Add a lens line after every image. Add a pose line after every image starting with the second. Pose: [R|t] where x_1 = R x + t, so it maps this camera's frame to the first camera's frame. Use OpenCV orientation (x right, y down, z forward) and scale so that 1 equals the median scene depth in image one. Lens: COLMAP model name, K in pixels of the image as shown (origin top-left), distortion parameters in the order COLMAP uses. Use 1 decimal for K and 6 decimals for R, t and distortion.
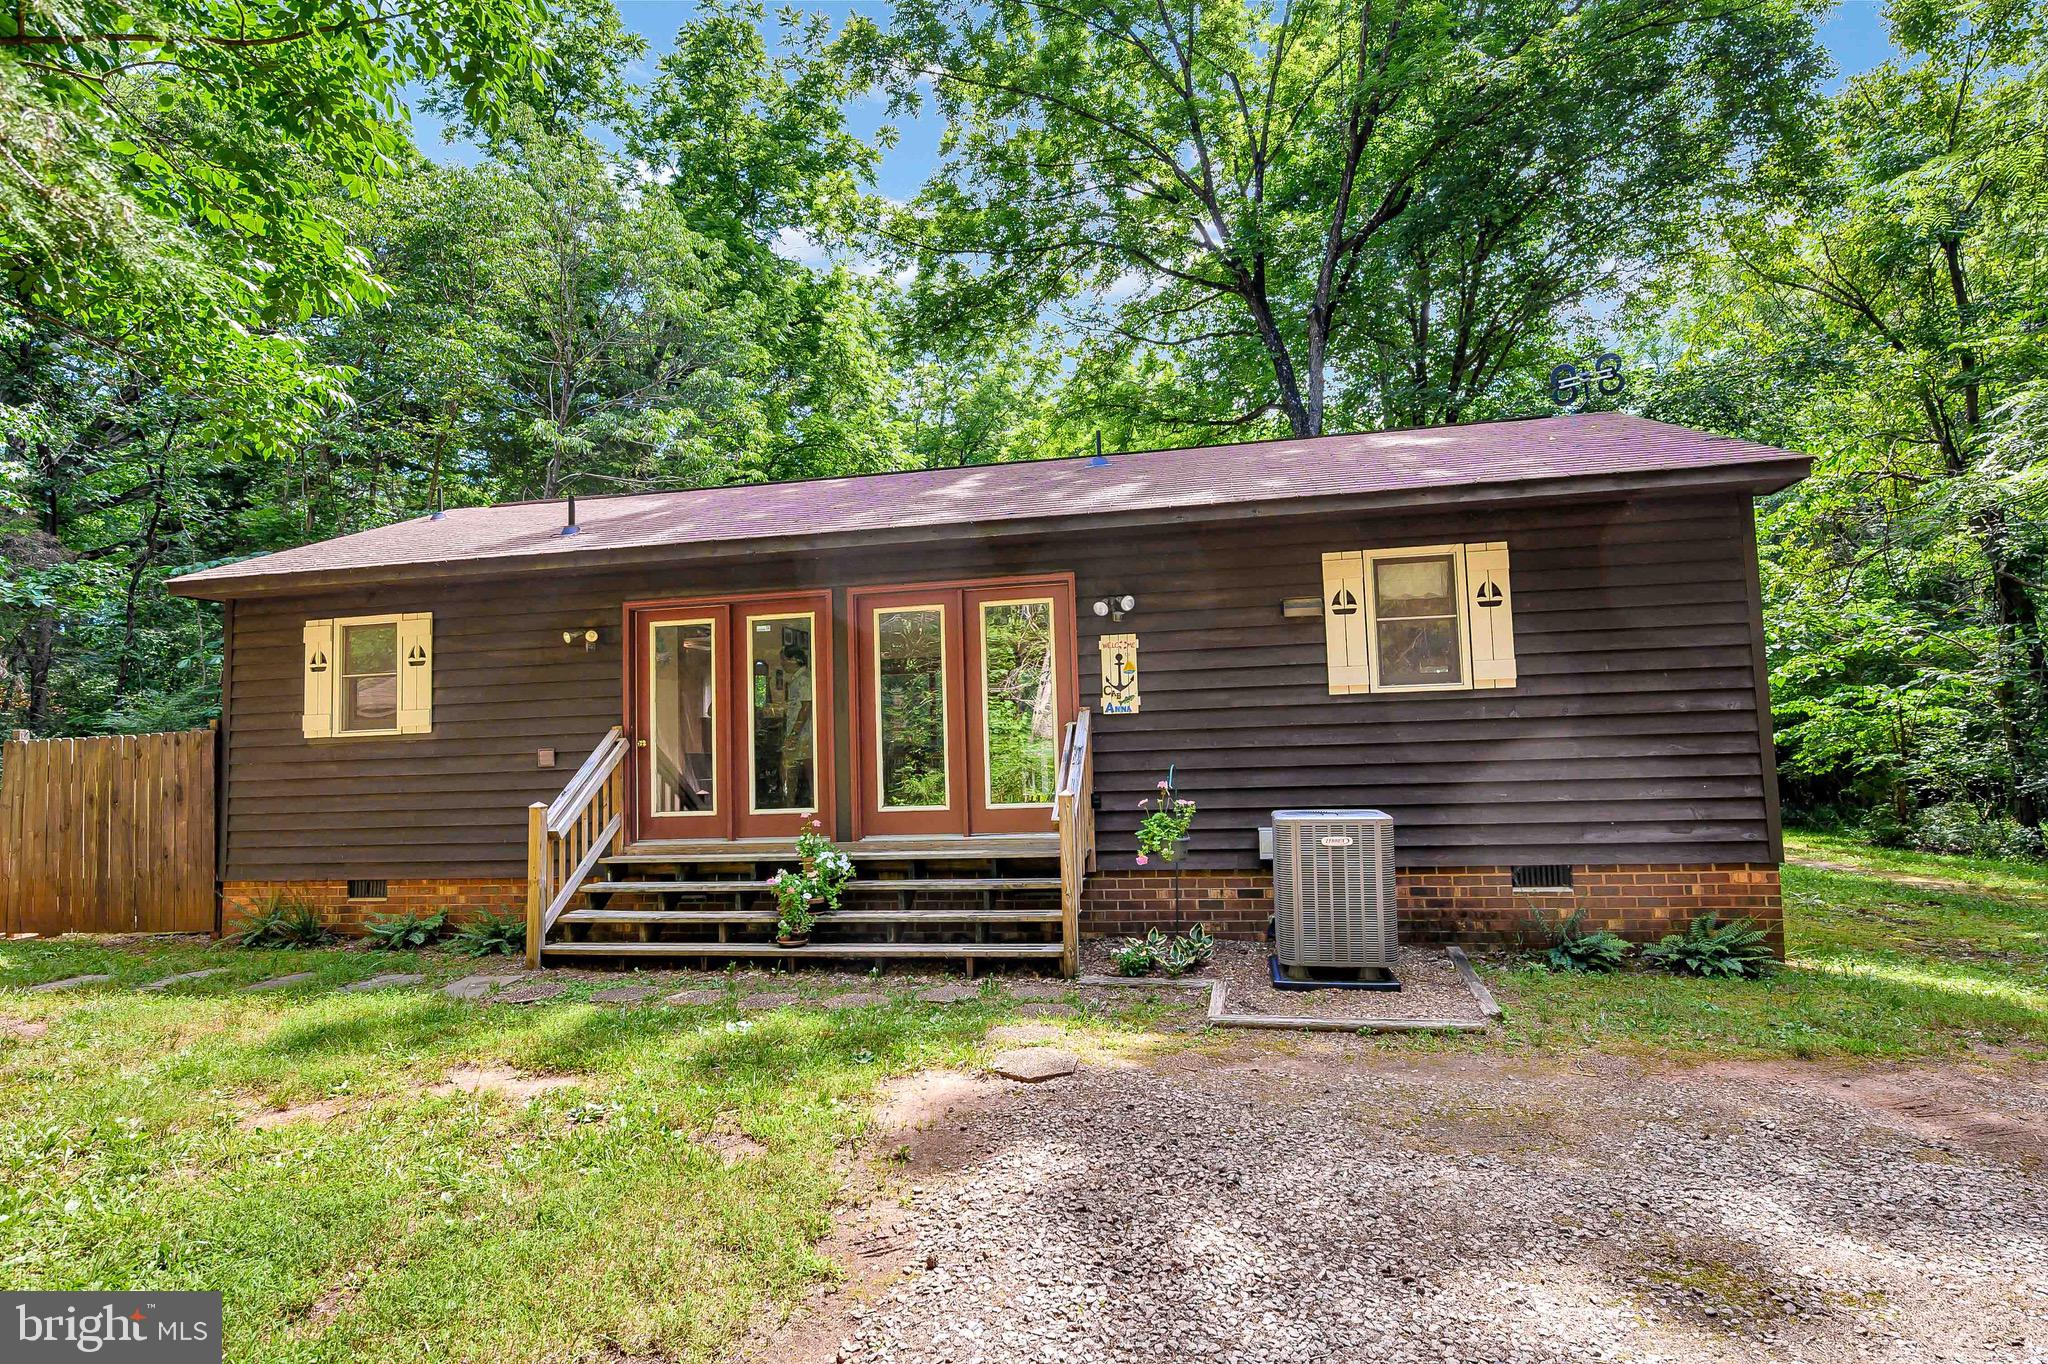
lens RADIAL K [[1039.6, 0, 1022.9], [0, 1039.6, 691.1], [0, 0, 1]] dist [-0.011831, 0.000082]
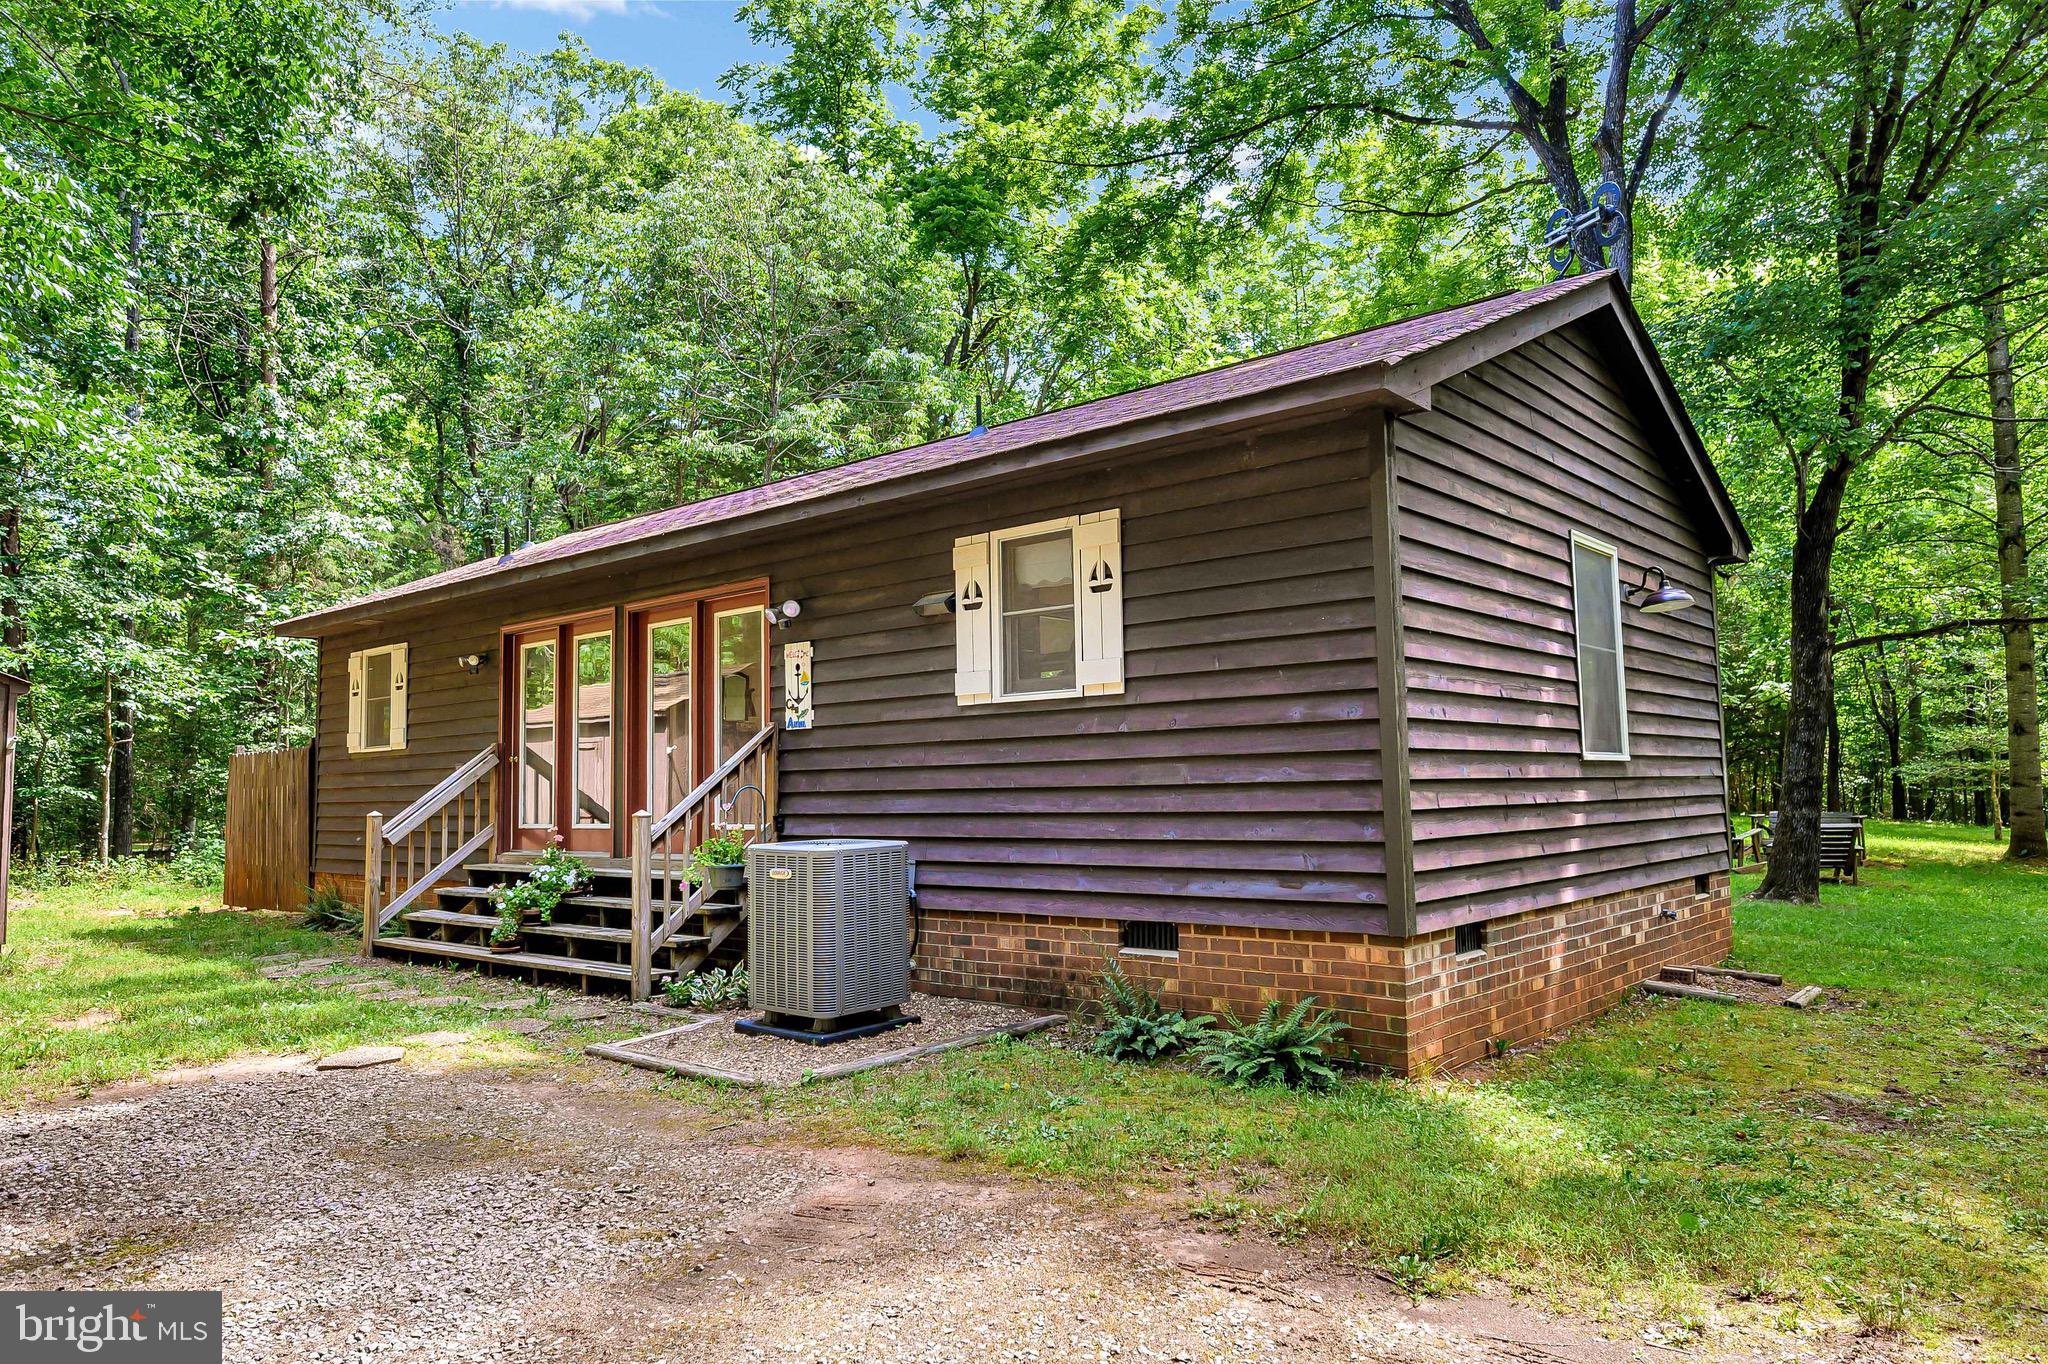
lens RADIAL K [[1327.4, 0, 1020.6], [0, 1327.4, 684.5], [0, 0, 1]] dist [-0.009006, -0.000120]
pose [[0.872652, -0.023799, -0.487762, 0.888349], [0.022237, 0.999712, -0.008993, -0.002948], [0.487836, -0.002999, 0.872930, 0.080830]]
